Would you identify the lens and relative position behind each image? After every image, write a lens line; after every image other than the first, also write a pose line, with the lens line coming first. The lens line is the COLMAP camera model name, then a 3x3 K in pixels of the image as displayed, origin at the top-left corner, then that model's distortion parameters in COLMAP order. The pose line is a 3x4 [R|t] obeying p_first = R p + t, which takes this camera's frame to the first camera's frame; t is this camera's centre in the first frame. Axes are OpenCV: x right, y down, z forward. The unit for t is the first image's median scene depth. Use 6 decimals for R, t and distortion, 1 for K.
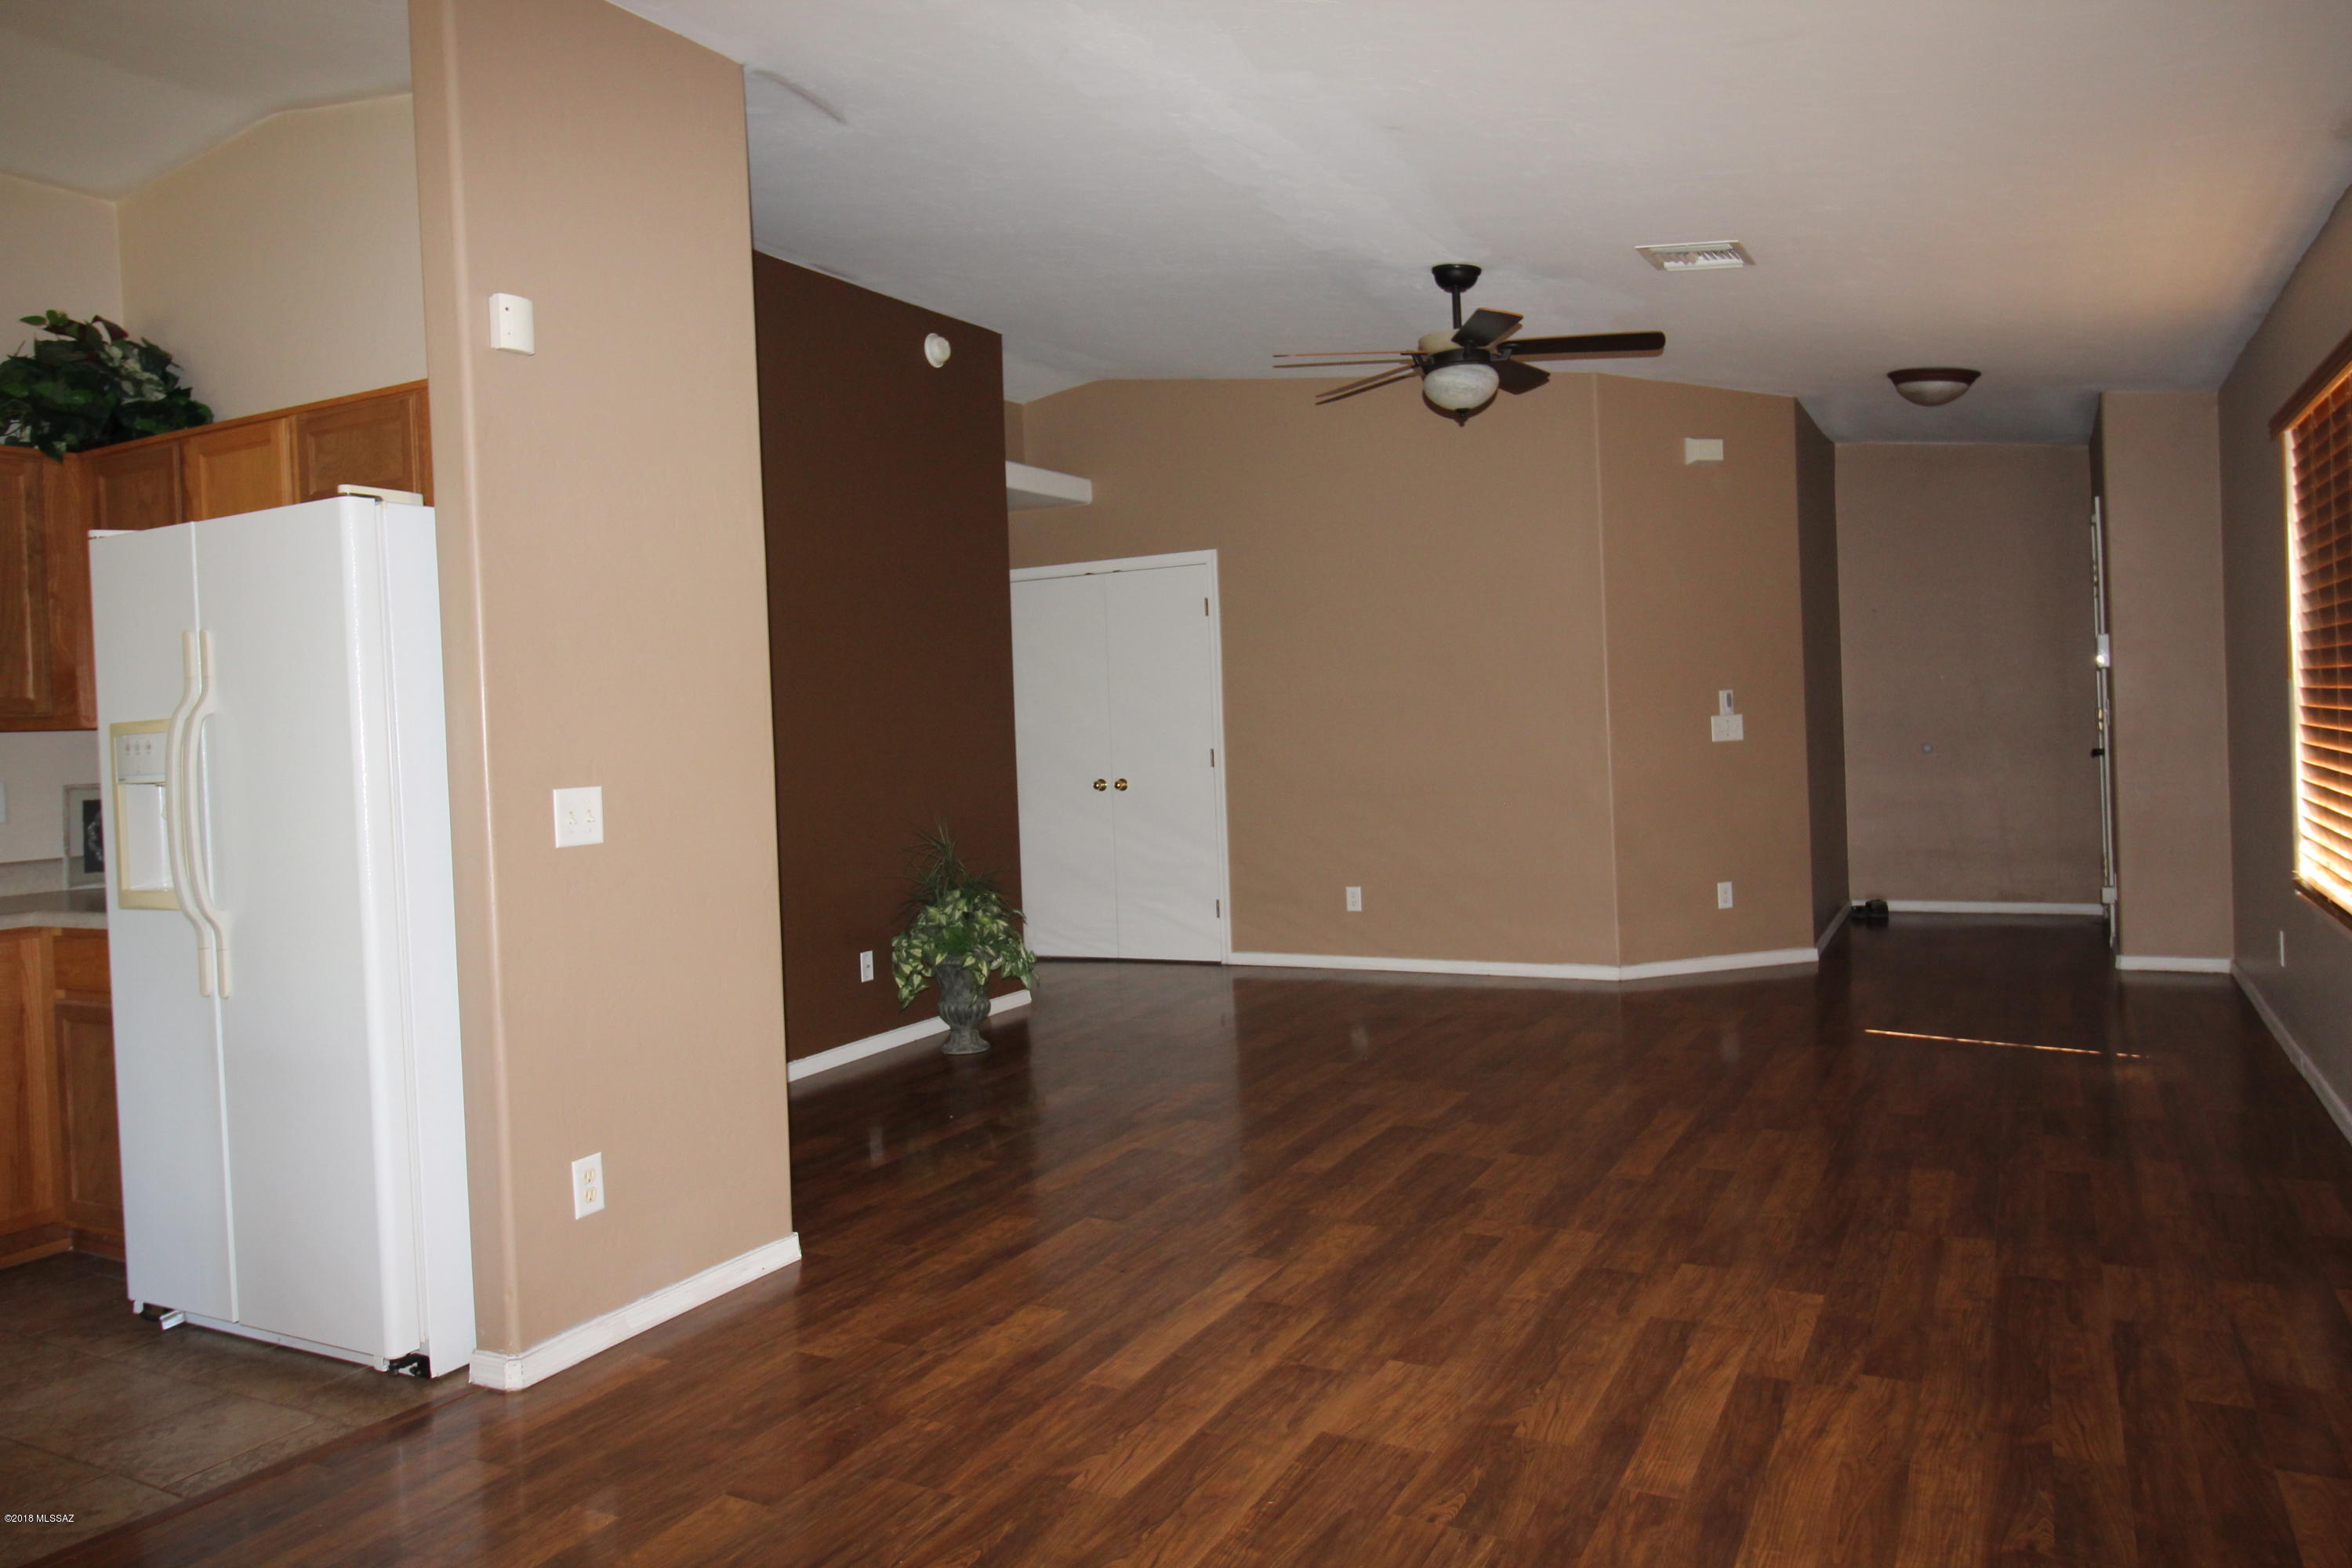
lens RADIAL K [[1596.9, 0, 1188.7], [0, 1596.9, 769.3], [0, 0, 1]] dist [0.009886, -0.007888]
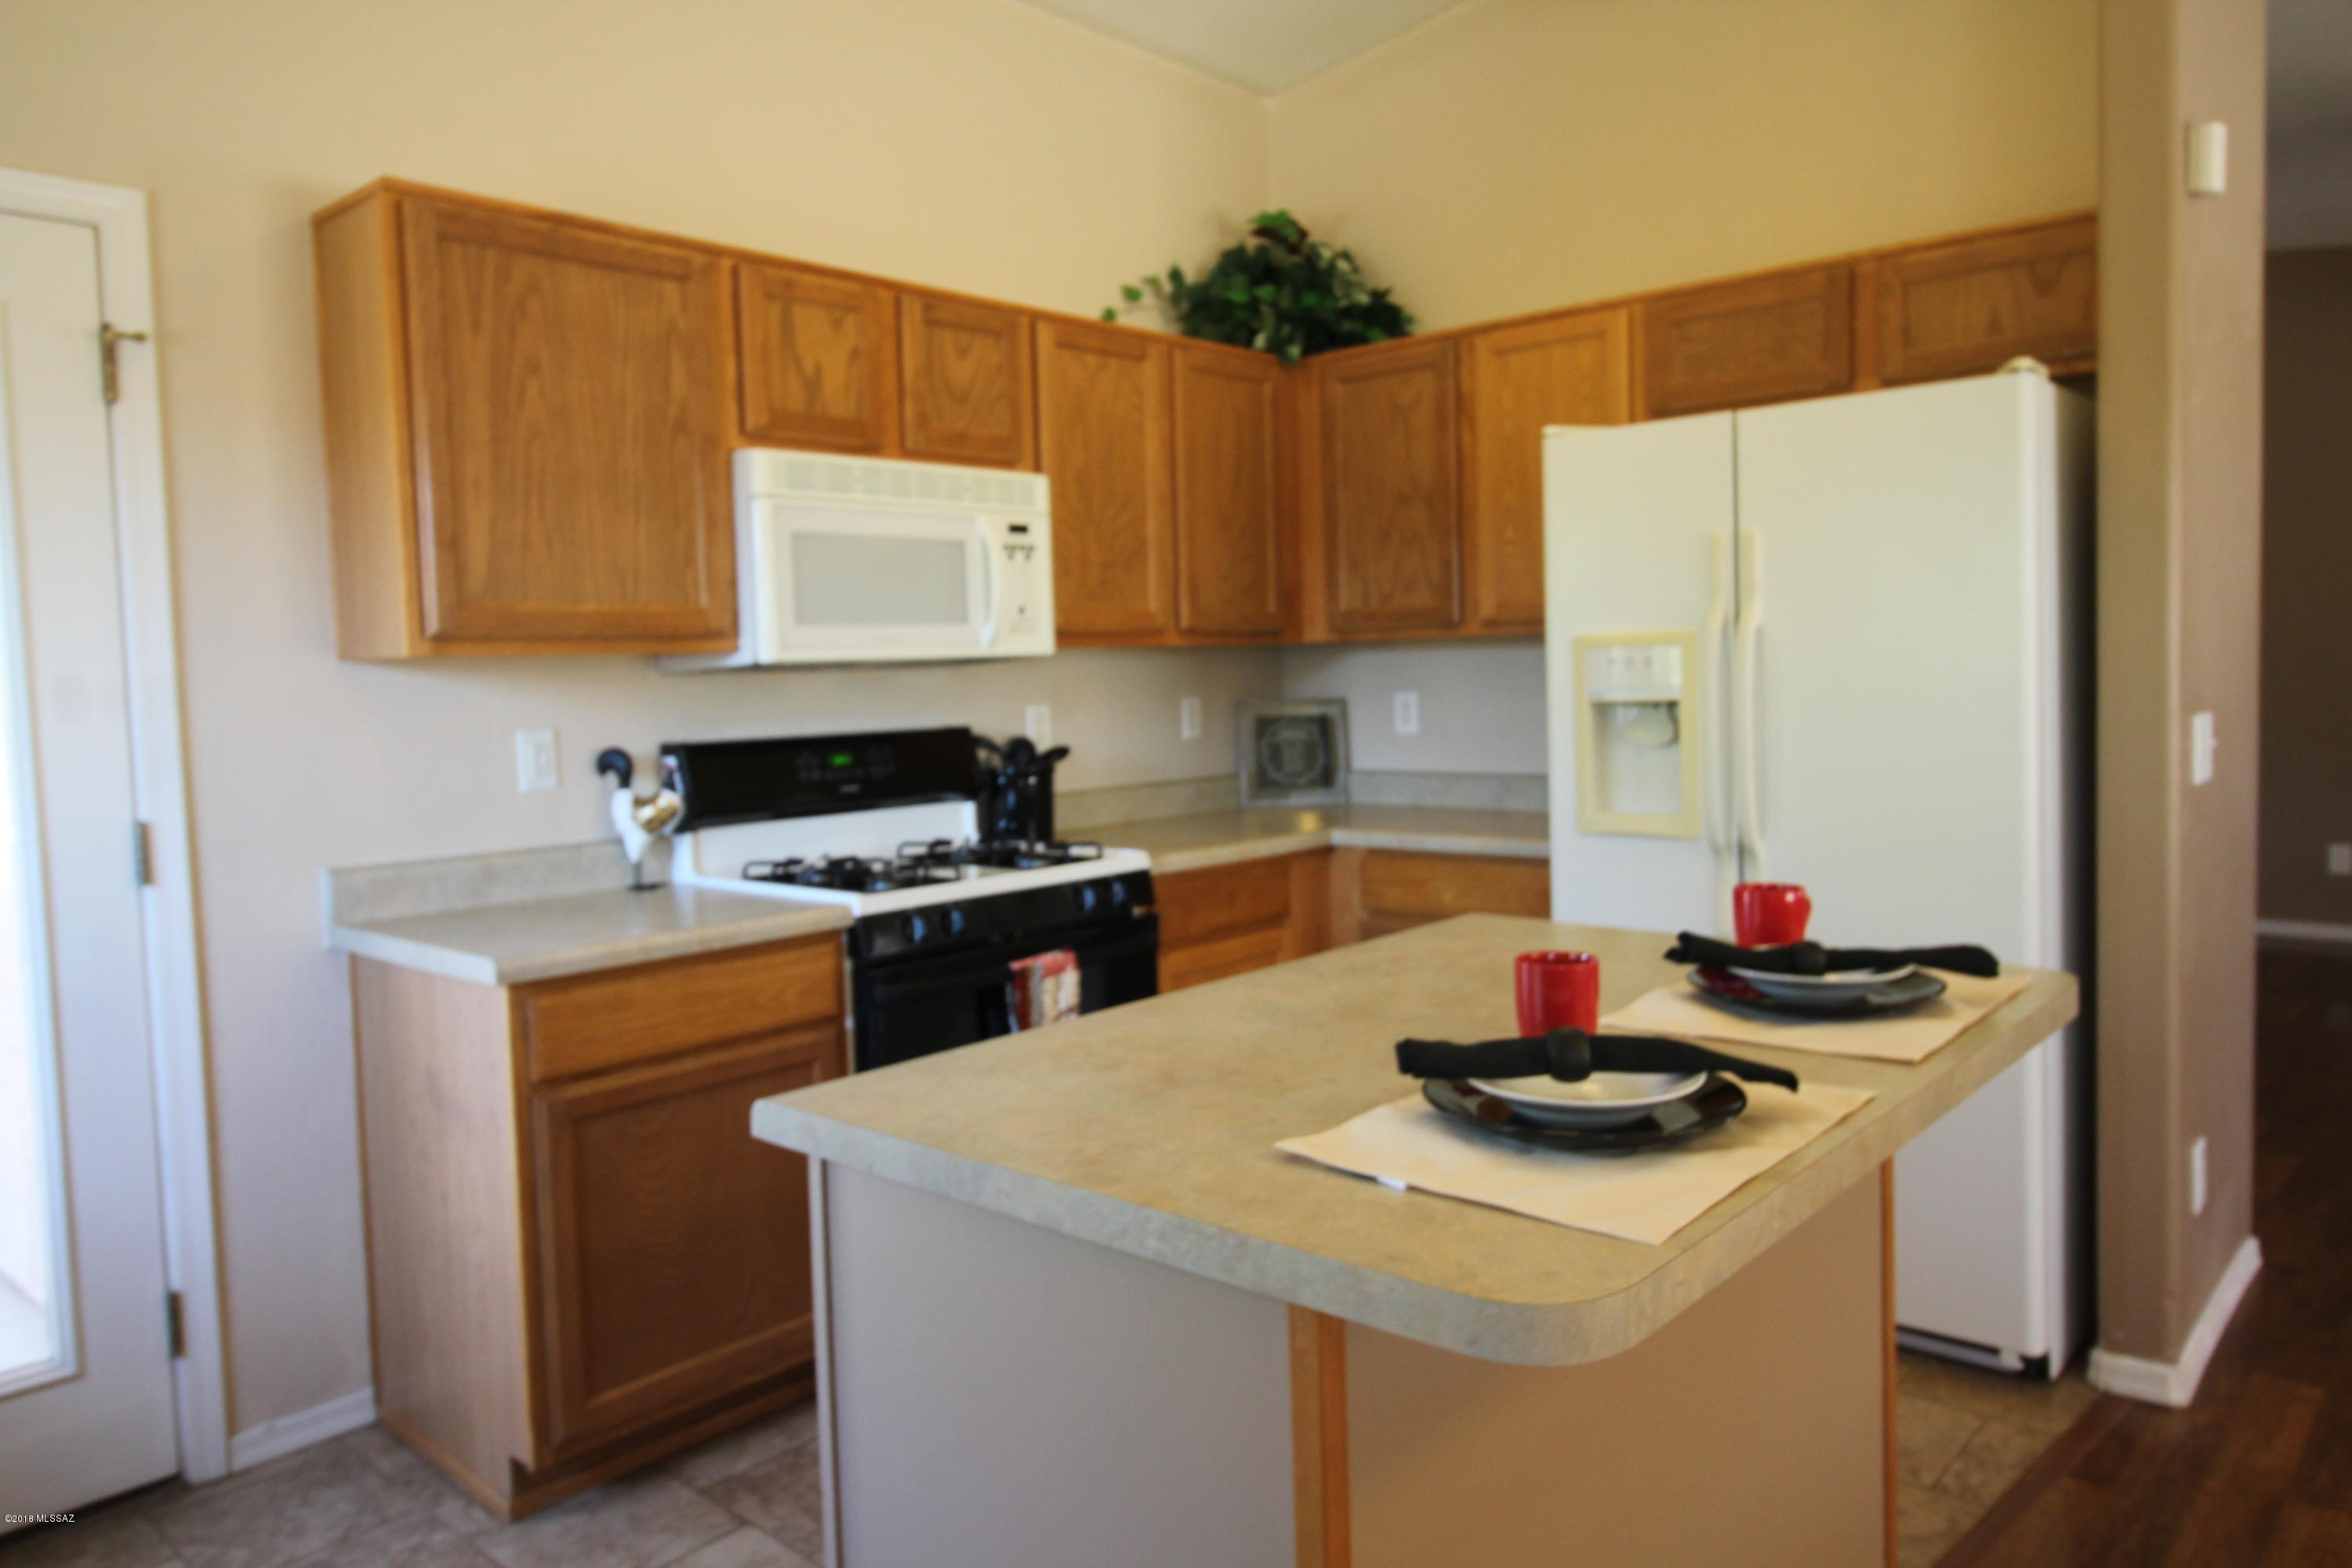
lens RADIAL K [[1596.9, 0, 1176.7], [0, 1596.9, 786.0], [0, 0, 1]] dist [0.009886, -0.007888]
pose [[0.972190, 0.027558, -0.232566, -0.592420], [-0.015985, 0.998545, 0.051499, 0.012135], [0.233647, -0.046349, 0.971216, 0.036049]]
